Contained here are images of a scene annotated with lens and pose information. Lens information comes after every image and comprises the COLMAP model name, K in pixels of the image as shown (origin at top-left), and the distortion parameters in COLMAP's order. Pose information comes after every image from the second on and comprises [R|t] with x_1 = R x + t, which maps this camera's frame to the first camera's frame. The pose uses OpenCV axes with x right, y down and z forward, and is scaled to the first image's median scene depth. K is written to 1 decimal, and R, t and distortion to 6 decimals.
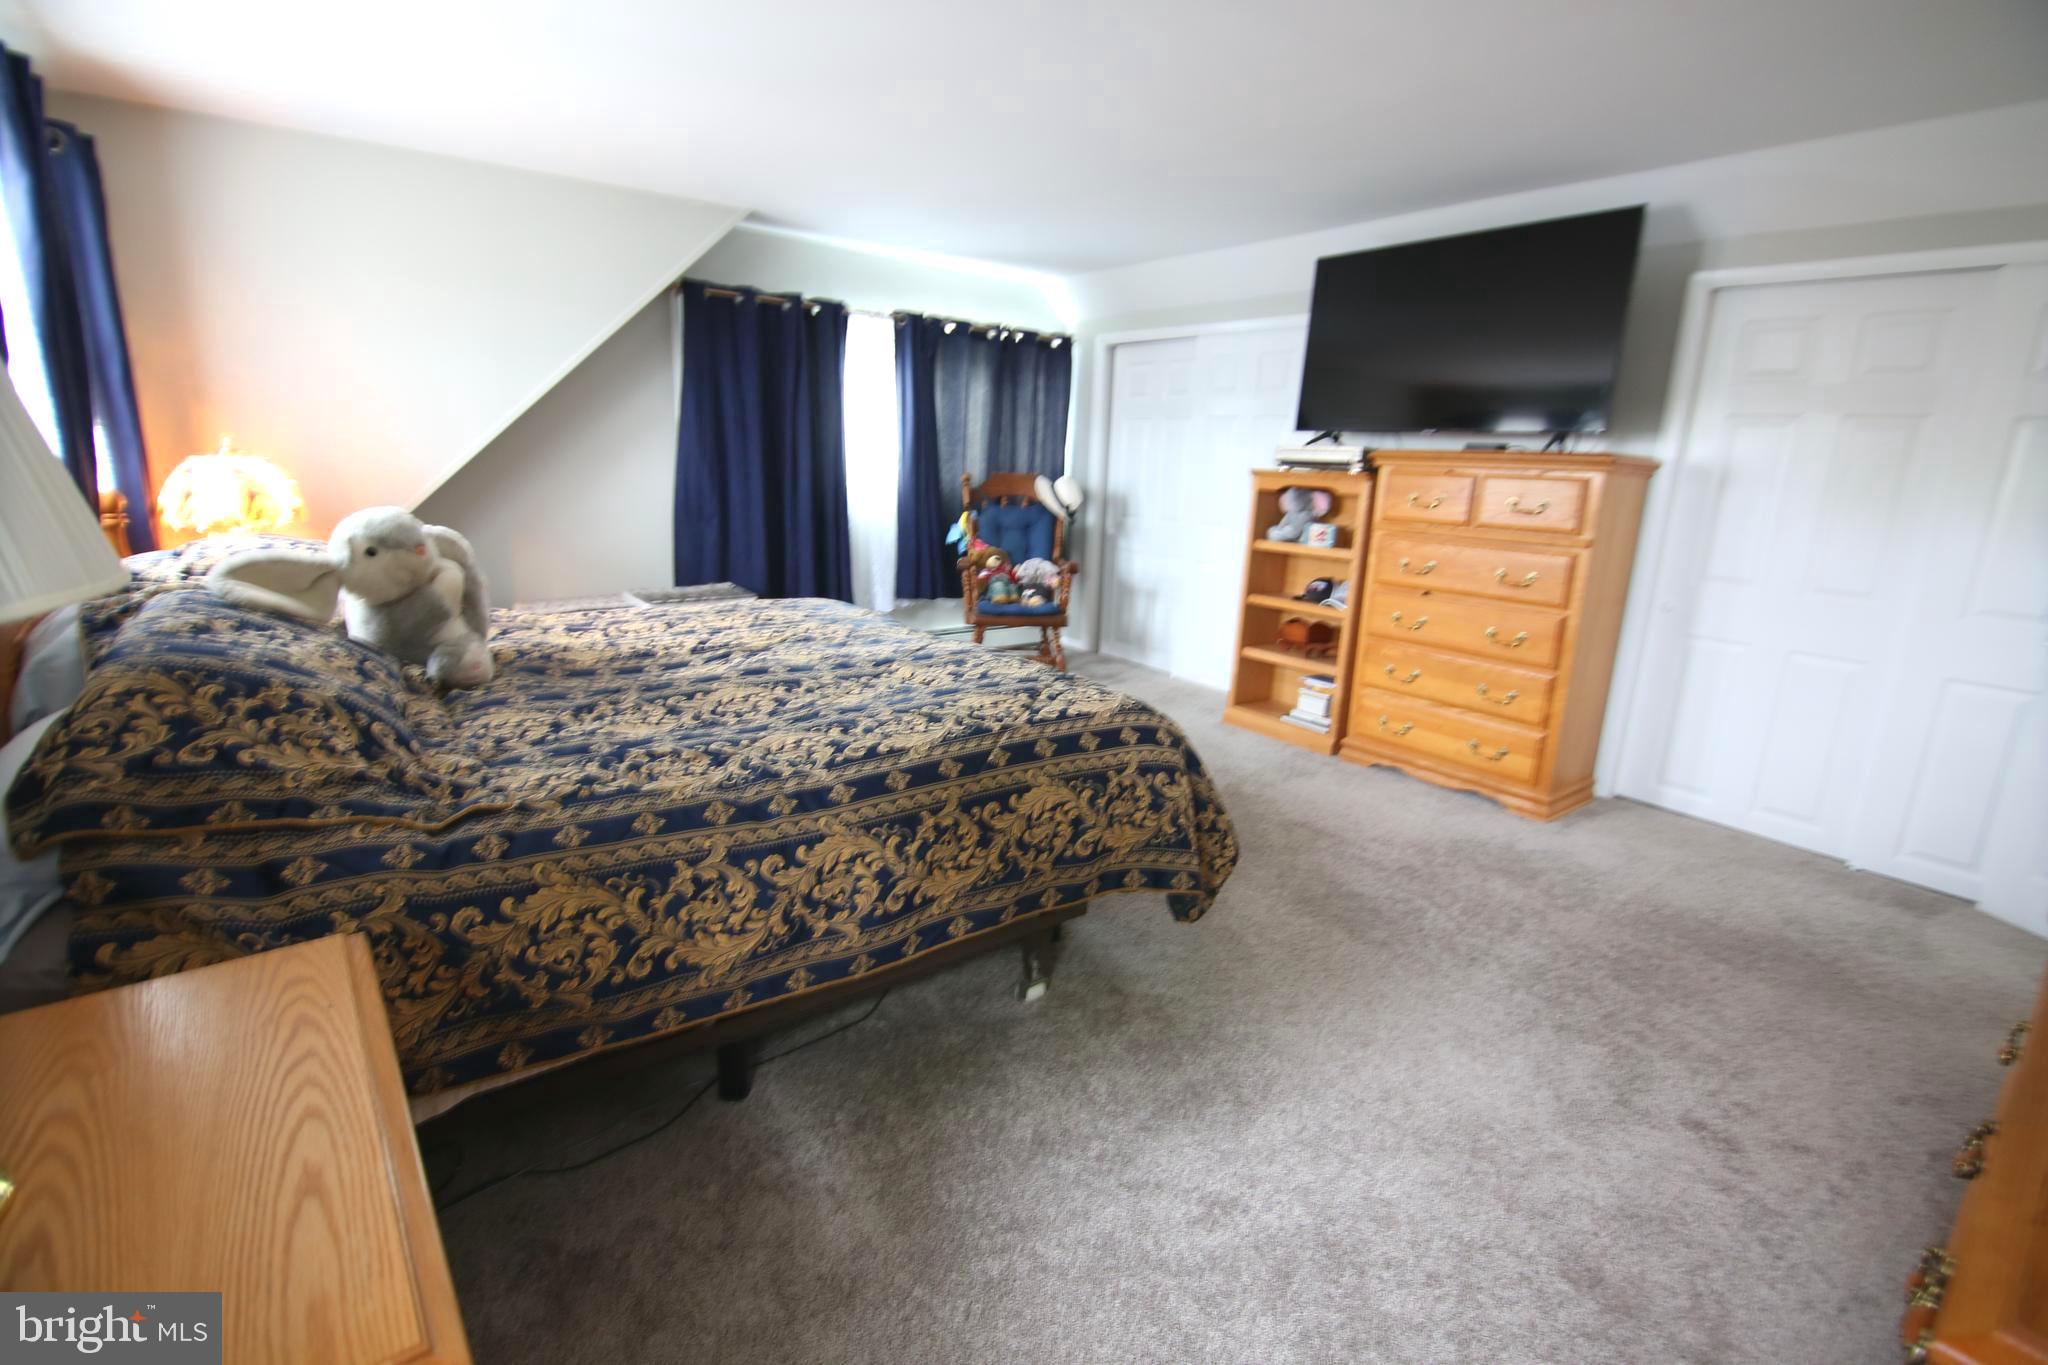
lens RADIAL K [[911.5, 0, 1023.2], [0, 911.5, 681.0], [0, 0, 1]] dist [-0.006716, -0.007450]
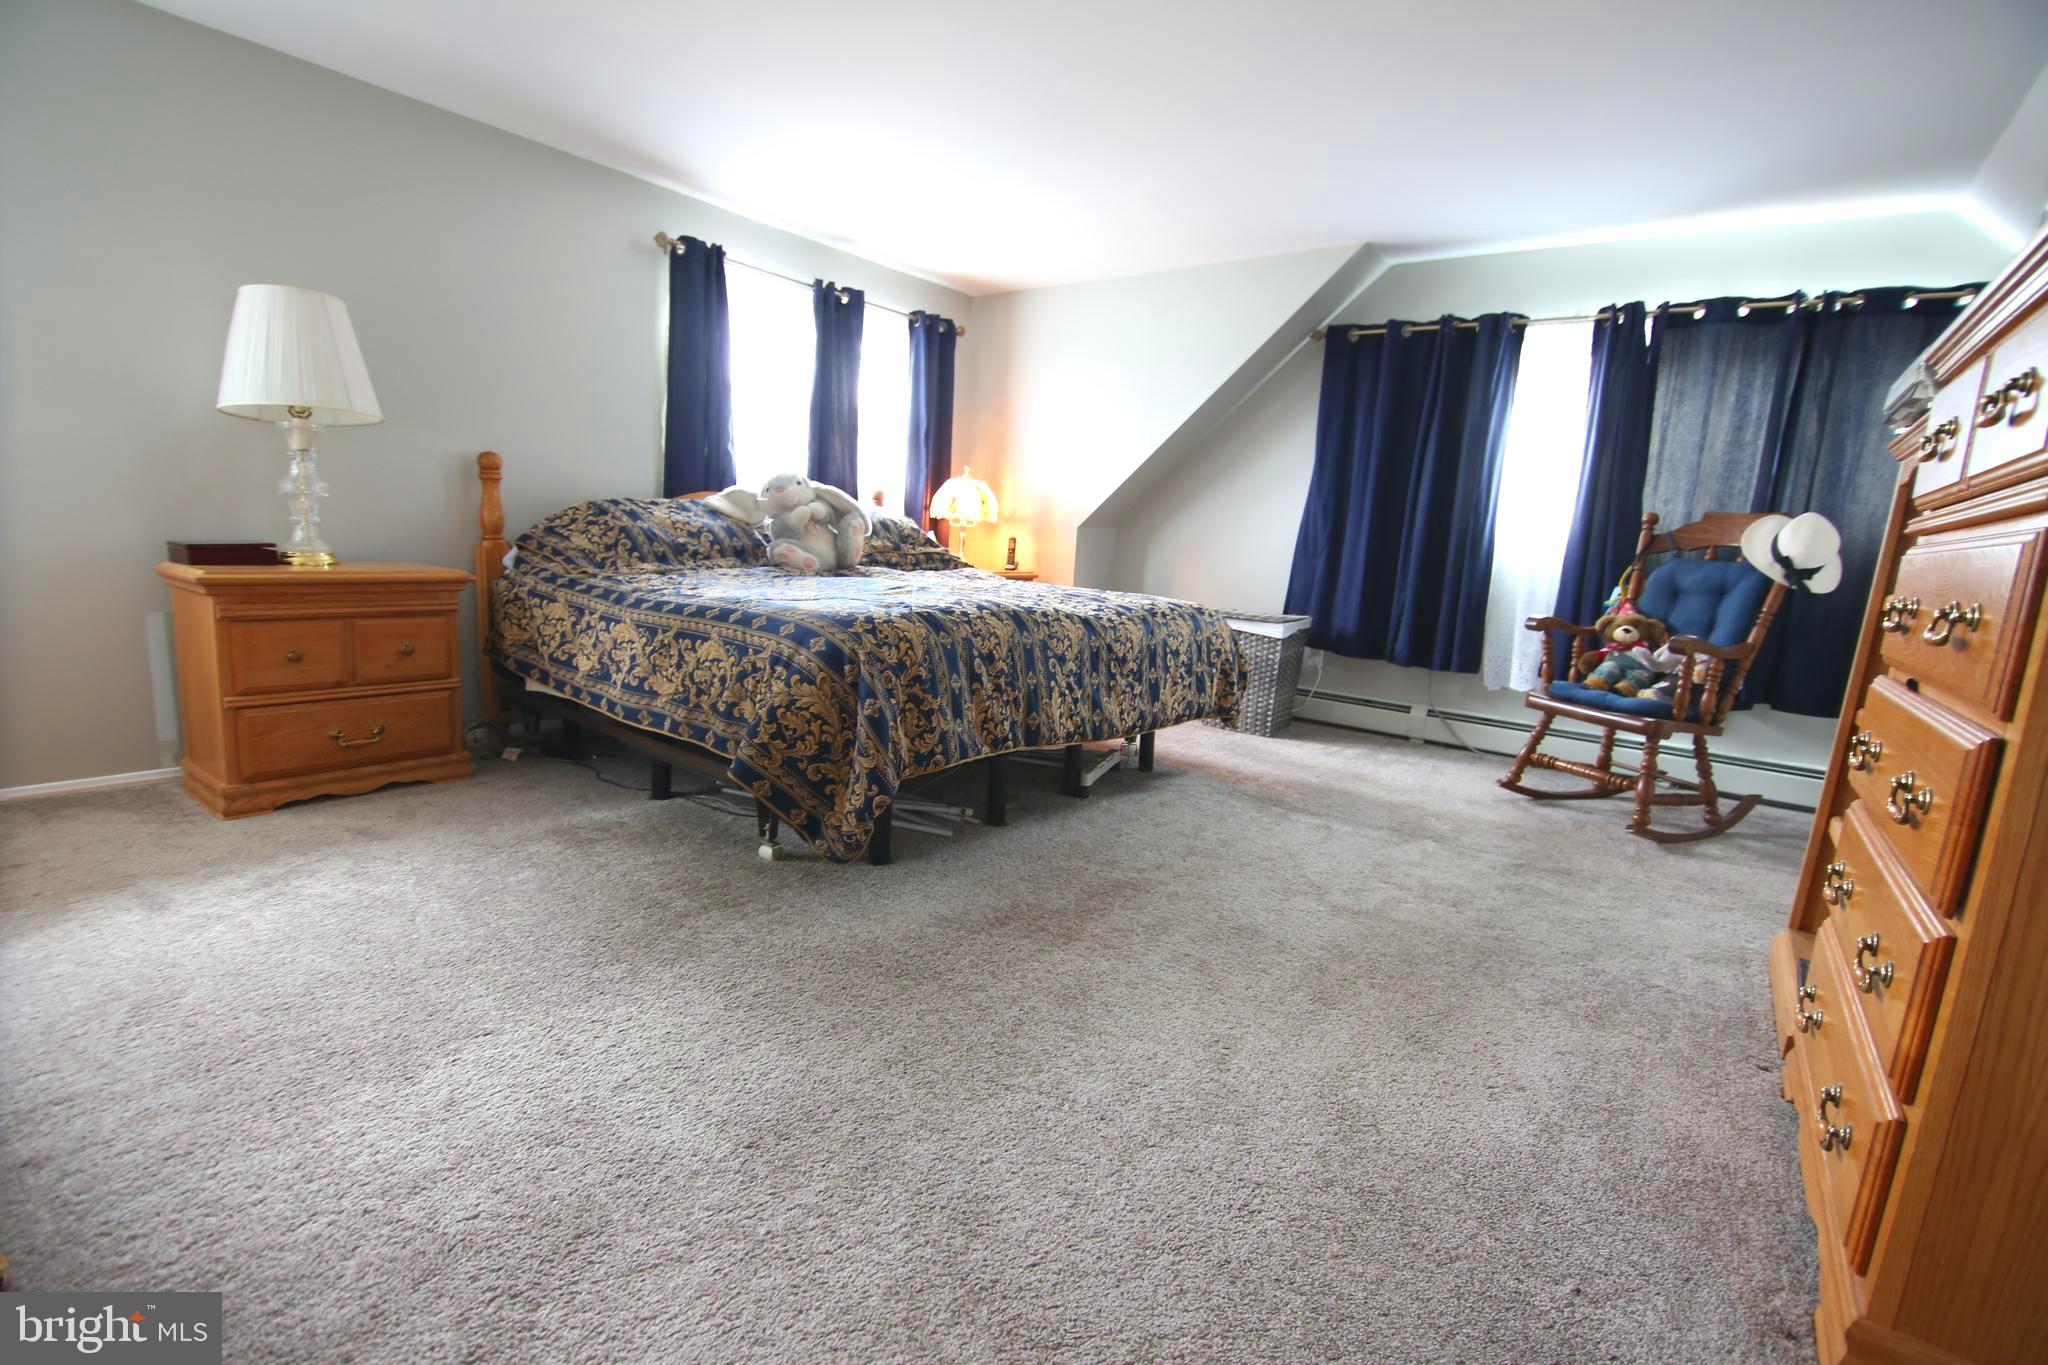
lens RADIAL K [[911.5, 0, 1018.4], [0, 911.5, 685.9], [0, 0, 1]] dist [-0.006716, -0.007450]
pose [[0.256509, 0.144163, -0.955730, 0.593079], [-0.285797, 0.955911, 0.067485, -0.012444], [0.923322, 0.255834, 0.286401, 0.468725]]
